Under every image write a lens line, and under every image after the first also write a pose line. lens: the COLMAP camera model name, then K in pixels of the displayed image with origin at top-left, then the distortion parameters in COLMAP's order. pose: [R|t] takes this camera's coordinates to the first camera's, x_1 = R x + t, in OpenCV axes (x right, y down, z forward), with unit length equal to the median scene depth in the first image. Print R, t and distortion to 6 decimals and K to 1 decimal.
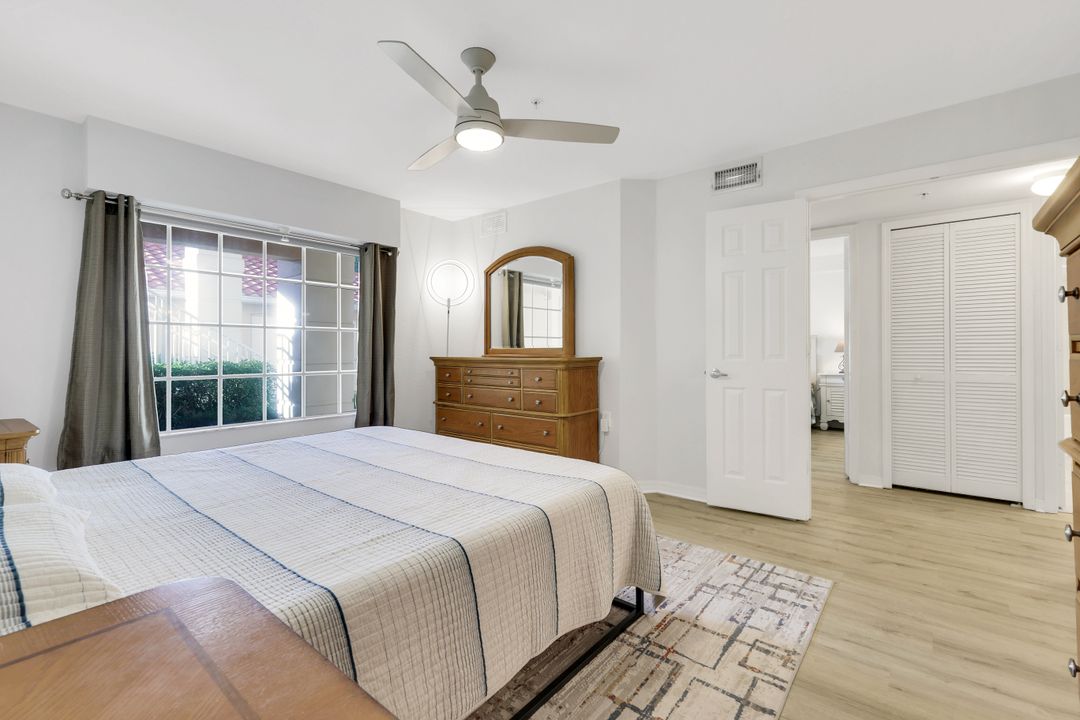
lens RADIAL K [[474.9, 0, 541.0], [0, 474.9, 351.4], [0, 0, 1]] dist [-0.001404, 0.002812]
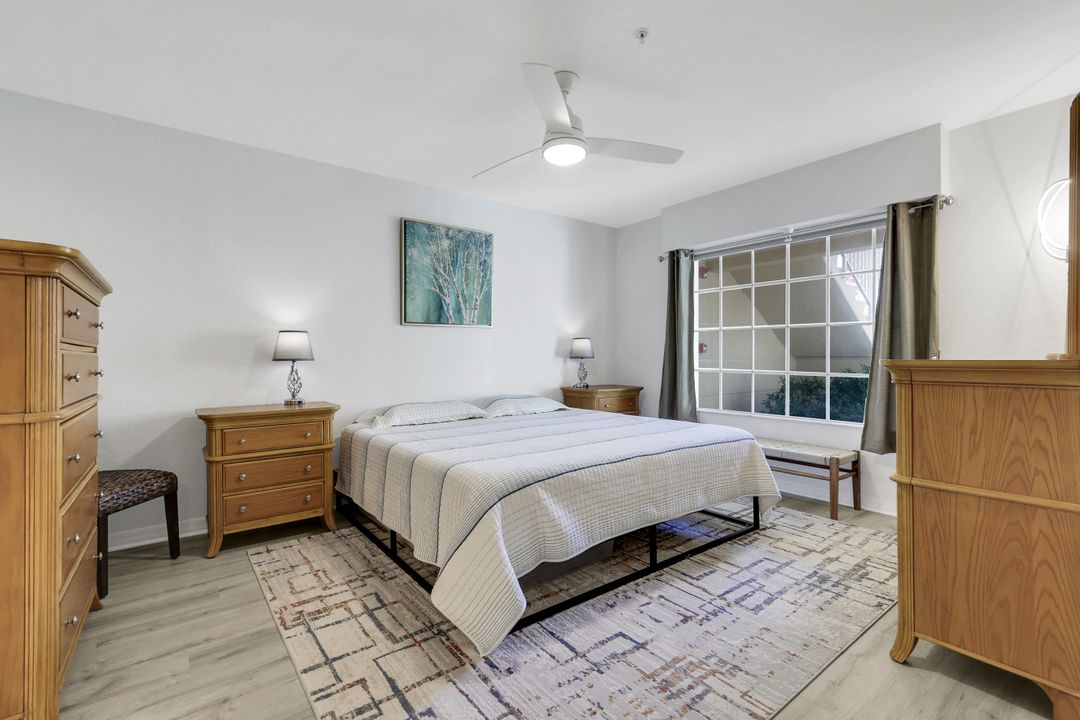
lens RADIAL K [[474.9, 0, 543.3], [0, 474.9, 359.8], [0, 0, 1]] dist [-0.001404, 0.002812]
pose [[-0.220183, 0.011040, -0.975396, 1.275853], [0.009409, 0.999913, 0.009194, 0.015371], [0.975413, -0.007153, -0.220268, 1.586726]]
